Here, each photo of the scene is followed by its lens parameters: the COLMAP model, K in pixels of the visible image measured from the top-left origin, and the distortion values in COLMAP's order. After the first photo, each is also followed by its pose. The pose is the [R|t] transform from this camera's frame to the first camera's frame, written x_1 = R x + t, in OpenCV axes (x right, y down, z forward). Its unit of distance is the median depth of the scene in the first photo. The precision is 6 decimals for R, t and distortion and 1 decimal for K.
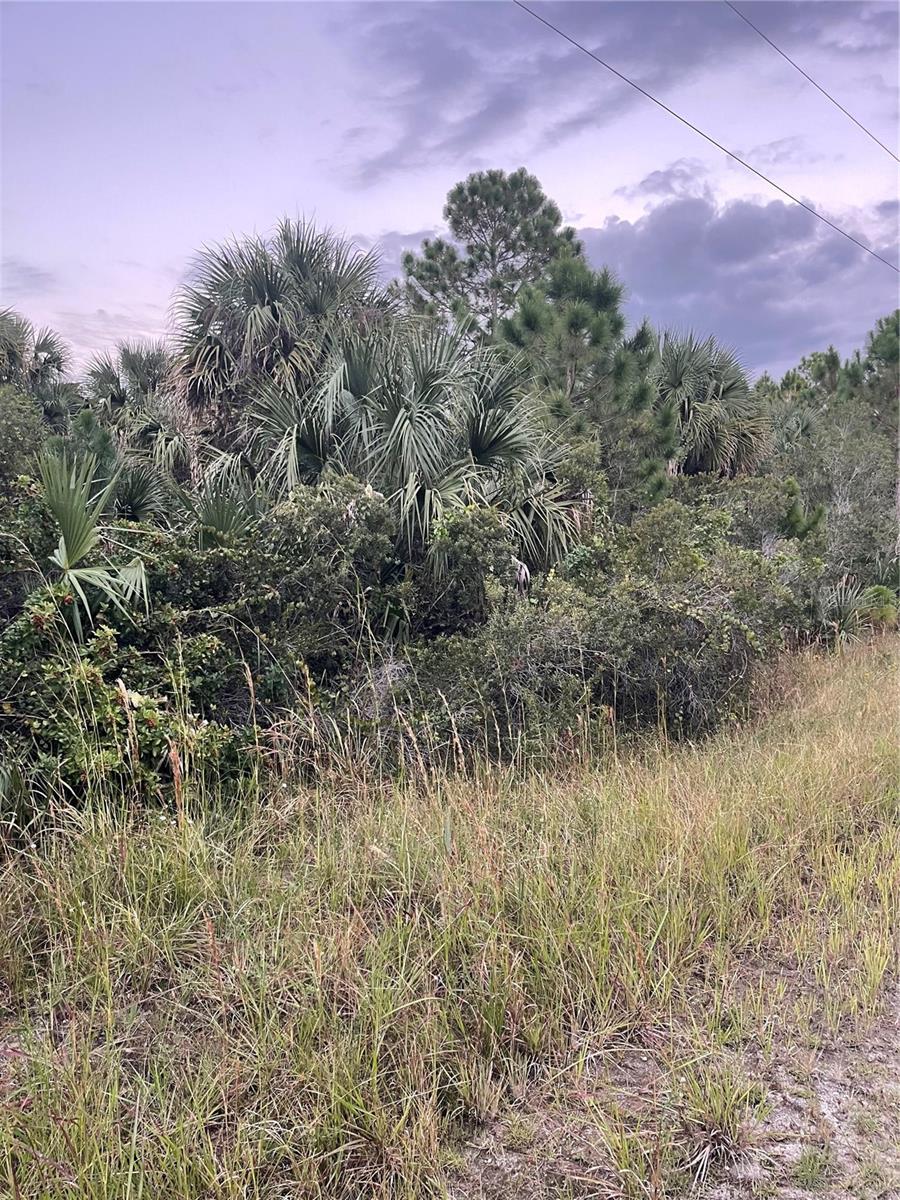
lens RADIAL K [[897.7, 0, 442.4], [0, 897.7, 610.7], [0, 0, 1]] dist [0.078266, -0.102248]
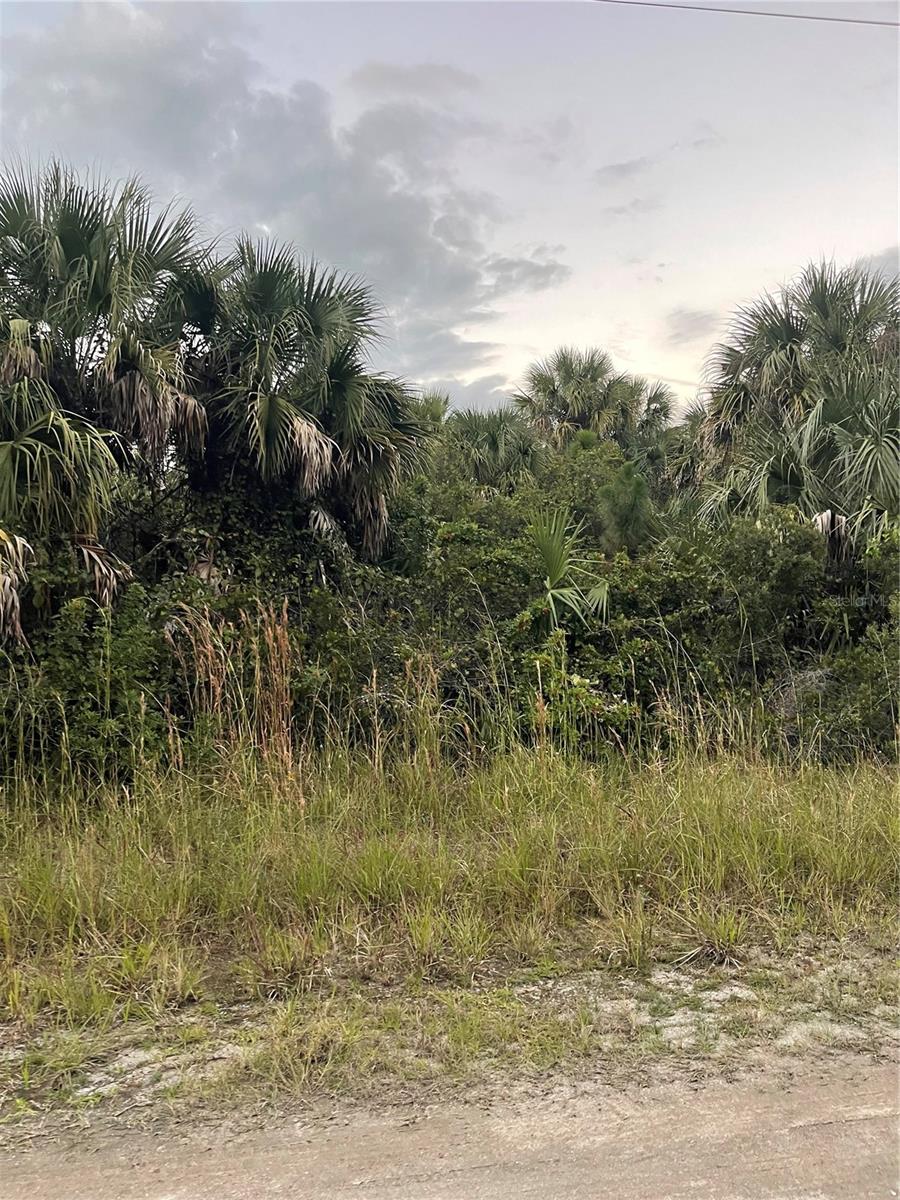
lens RADIAL K [[897.7, 0, 441.3], [0, 897.7, 613.3], [0, 0, 1]] dist [0.078266, -0.102248]
pose [[0.764990, 0.009762, -0.643969, 0.191924], [-0.022446, 0.999682, -0.011510, 0.006452], [0.643651, 0.023260, 0.764965, -0.102755]]
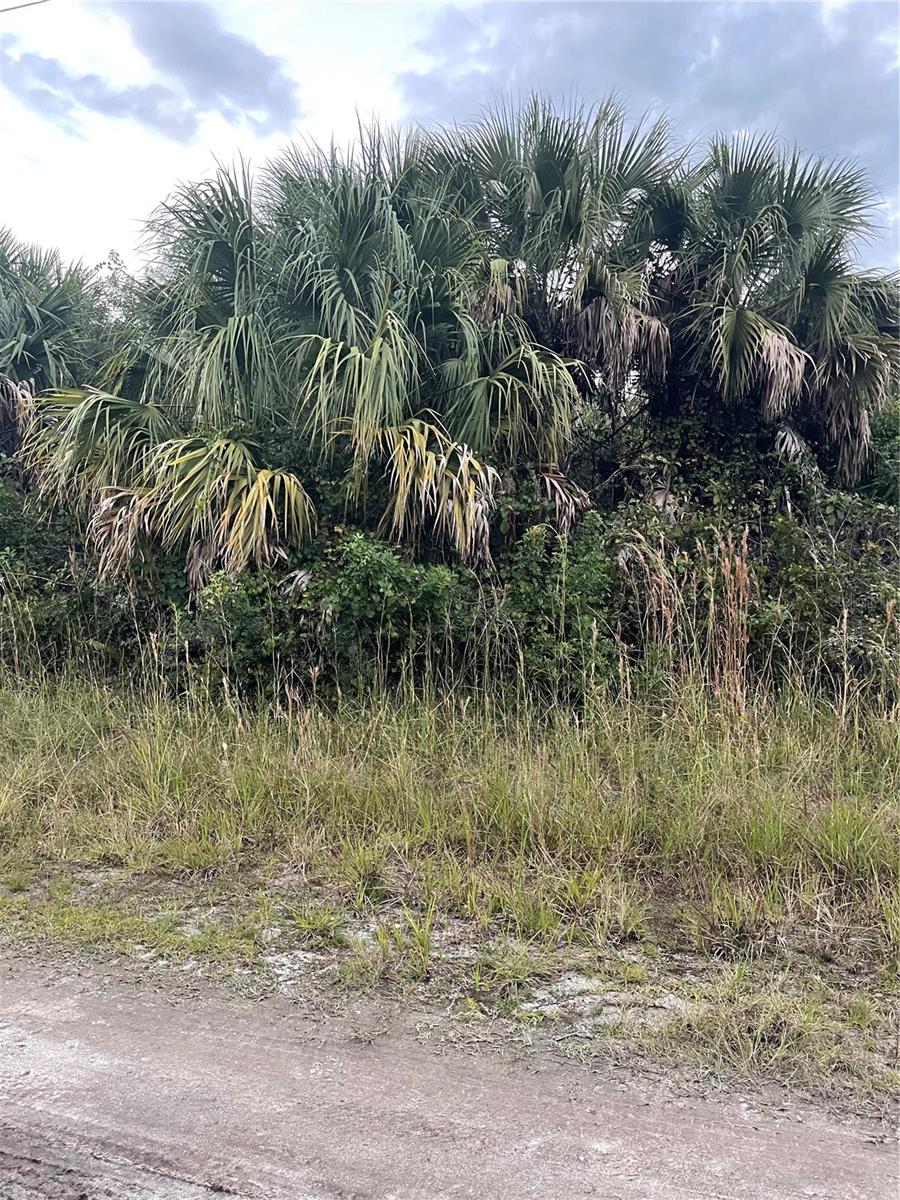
lens RADIAL K [[897.7, 0, 460.3], [0, 897.7, 599.8], [0, 0, 1]] dist [0.078266, -0.102248]
pose [[0.387868, 0.082162, -0.918046, 0.175088], [-0.047759, 0.996473, 0.069003, 0.006350], [0.920477, 0.017081, 0.390424, -0.091007]]
